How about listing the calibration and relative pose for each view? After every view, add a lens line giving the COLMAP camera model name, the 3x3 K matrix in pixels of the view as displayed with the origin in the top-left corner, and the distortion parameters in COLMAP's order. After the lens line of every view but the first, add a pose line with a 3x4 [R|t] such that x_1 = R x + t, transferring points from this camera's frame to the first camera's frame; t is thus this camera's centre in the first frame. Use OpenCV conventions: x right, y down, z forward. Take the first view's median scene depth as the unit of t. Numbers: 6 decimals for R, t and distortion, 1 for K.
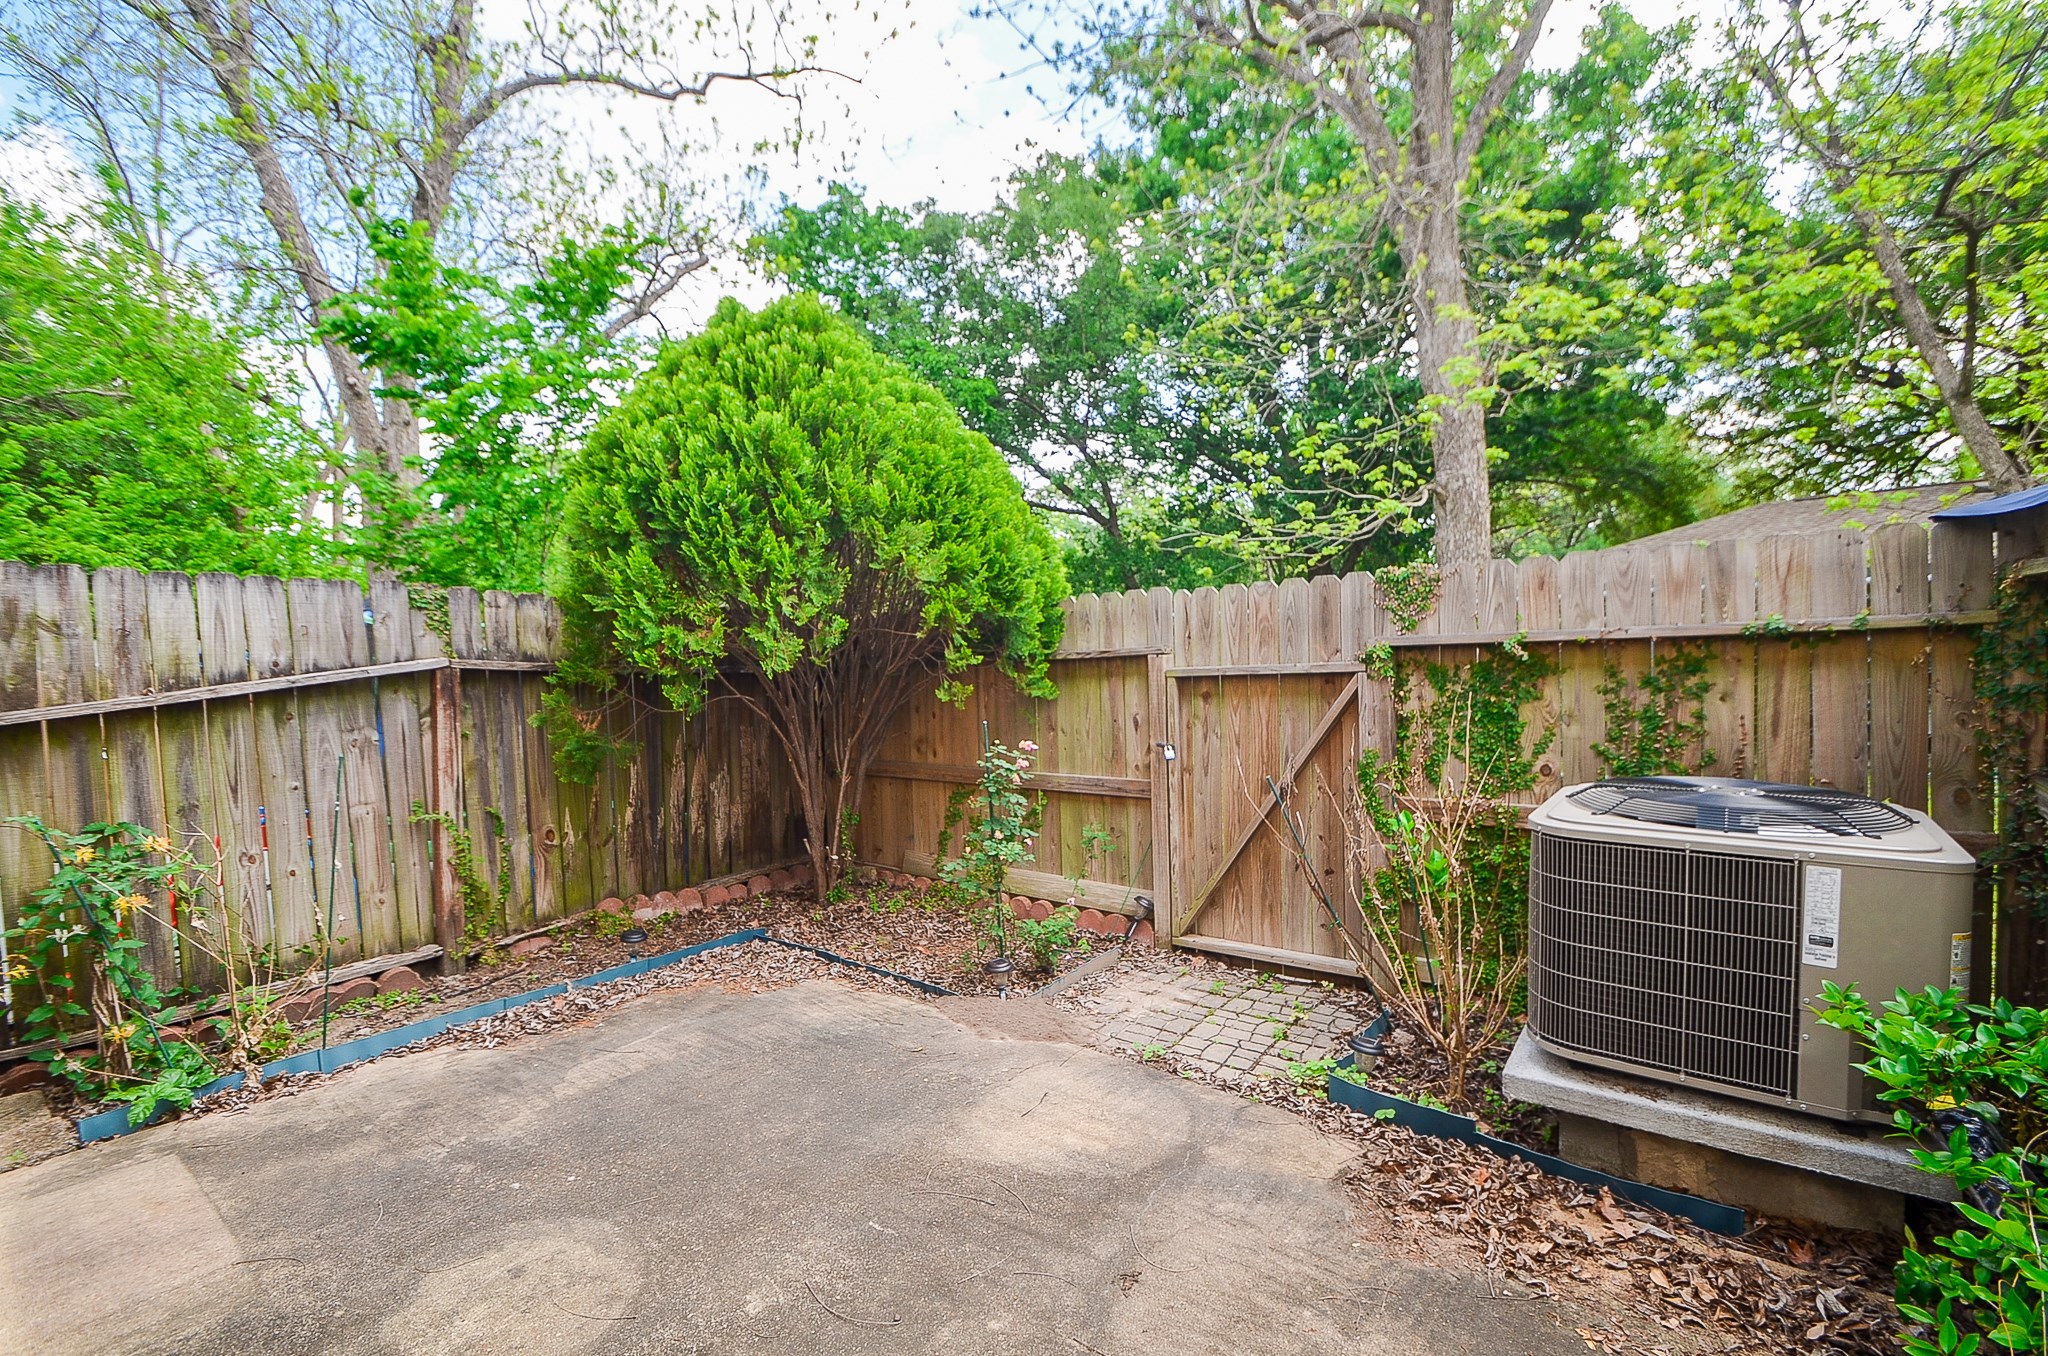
lens RADIAL K [[897.1, 0, 1023.1], [0, 897.1, 675.9], [0, 0, 1]] dist [-0.004541, -0.002328]
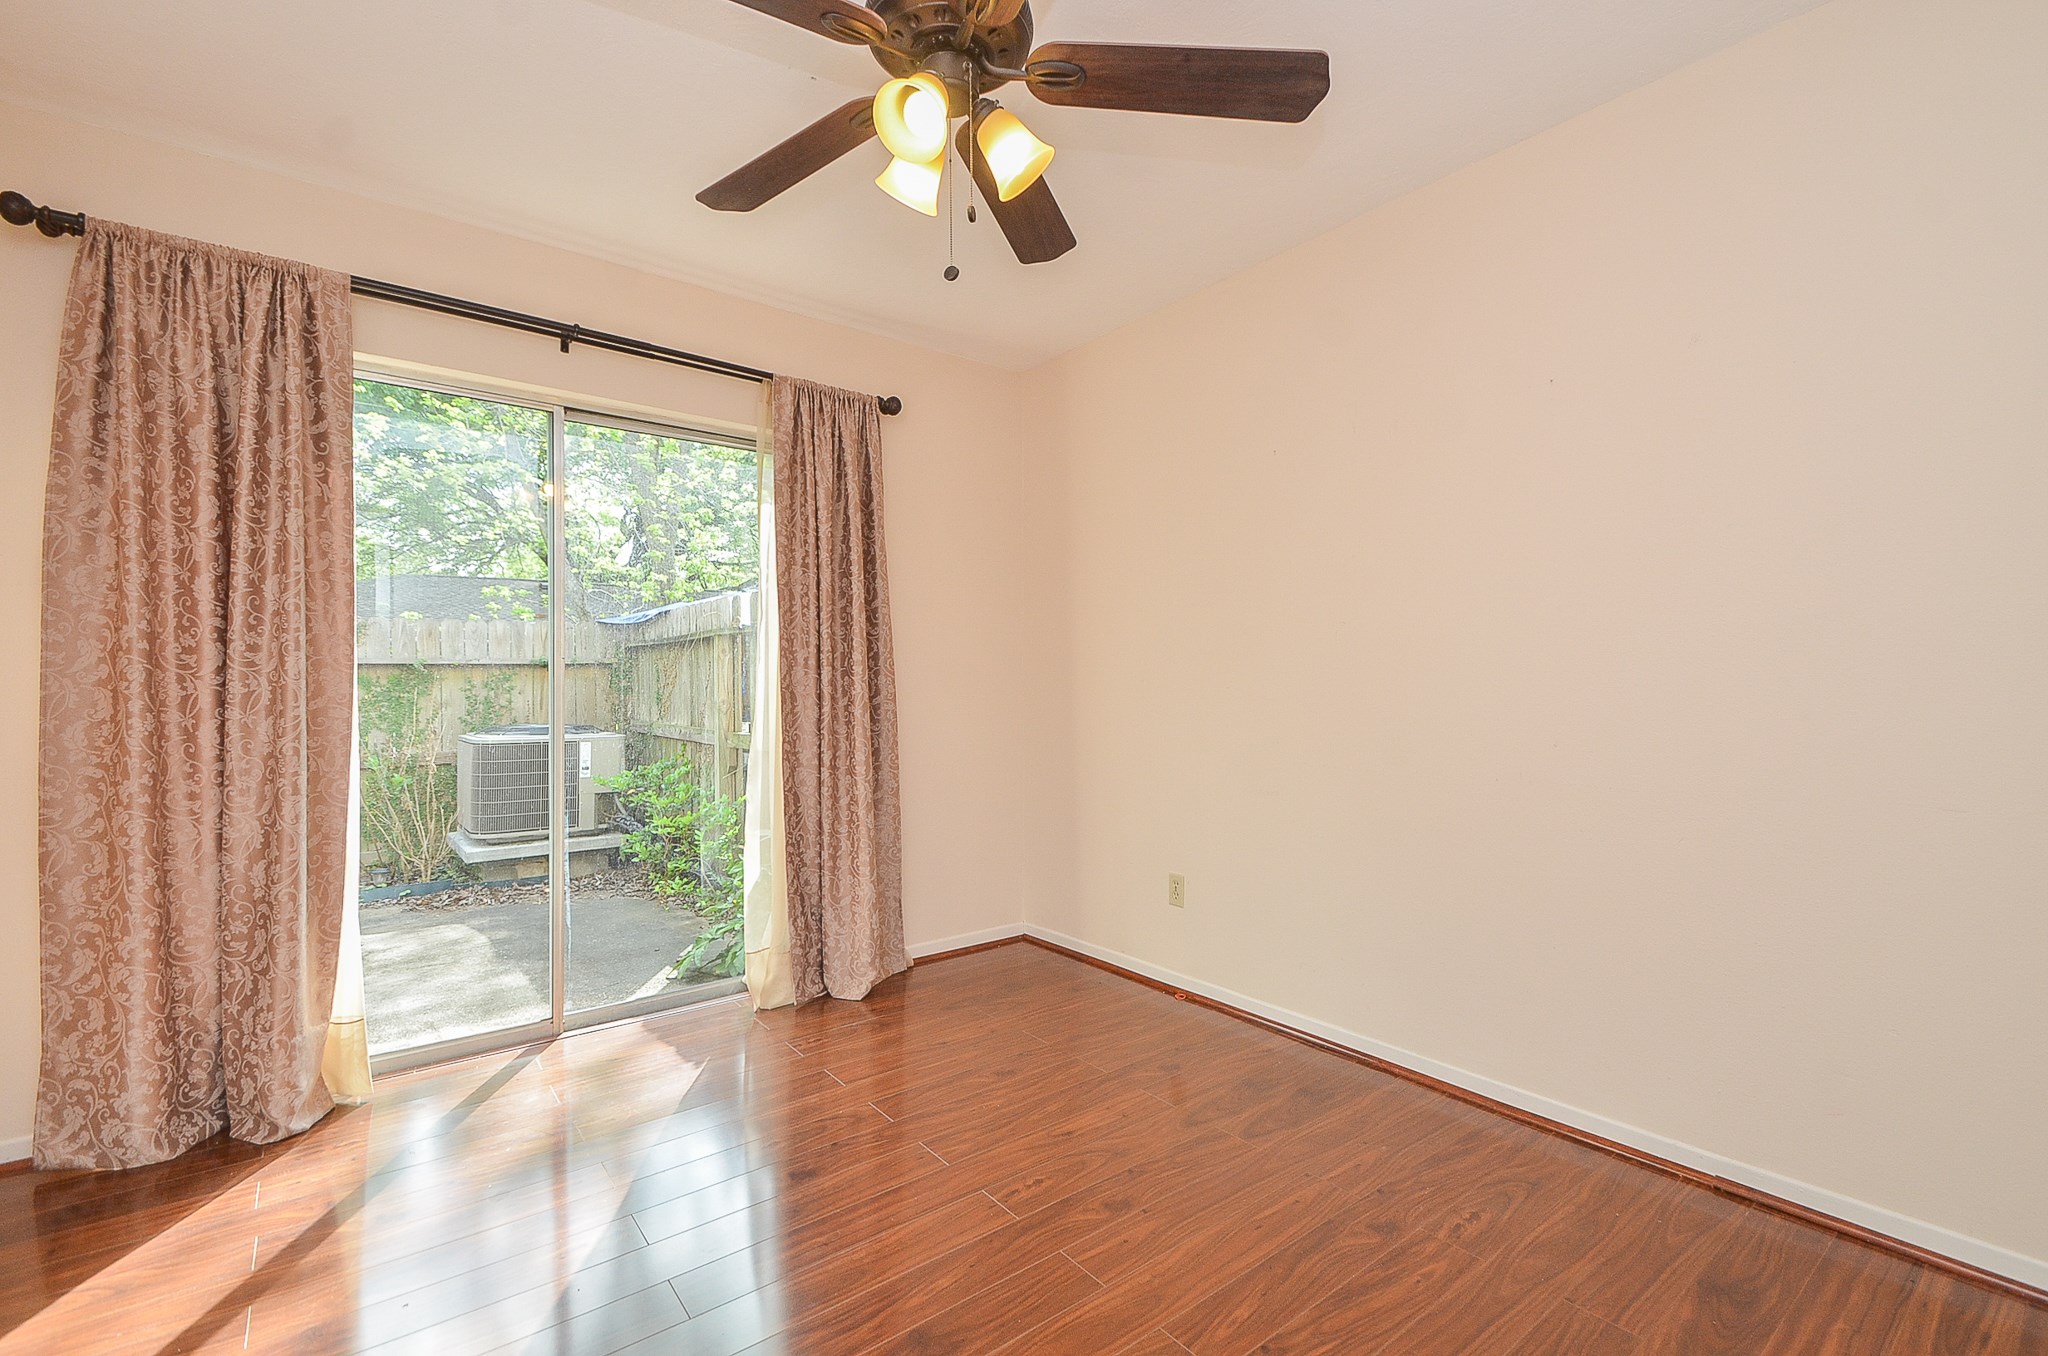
lens RADIAL K [[897.1, 0, 1024.6], [0, 897.1, 679.9], [0, 0, 1]] dist [-0.004541, -0.002328]
pose [[0.226042, 0.004505, 0.974107, -1.035877], [0.000274, 0.999989, -0.004688, 0.004835], [-0.974117, 0.001327, 0.226038, -0.685188]]
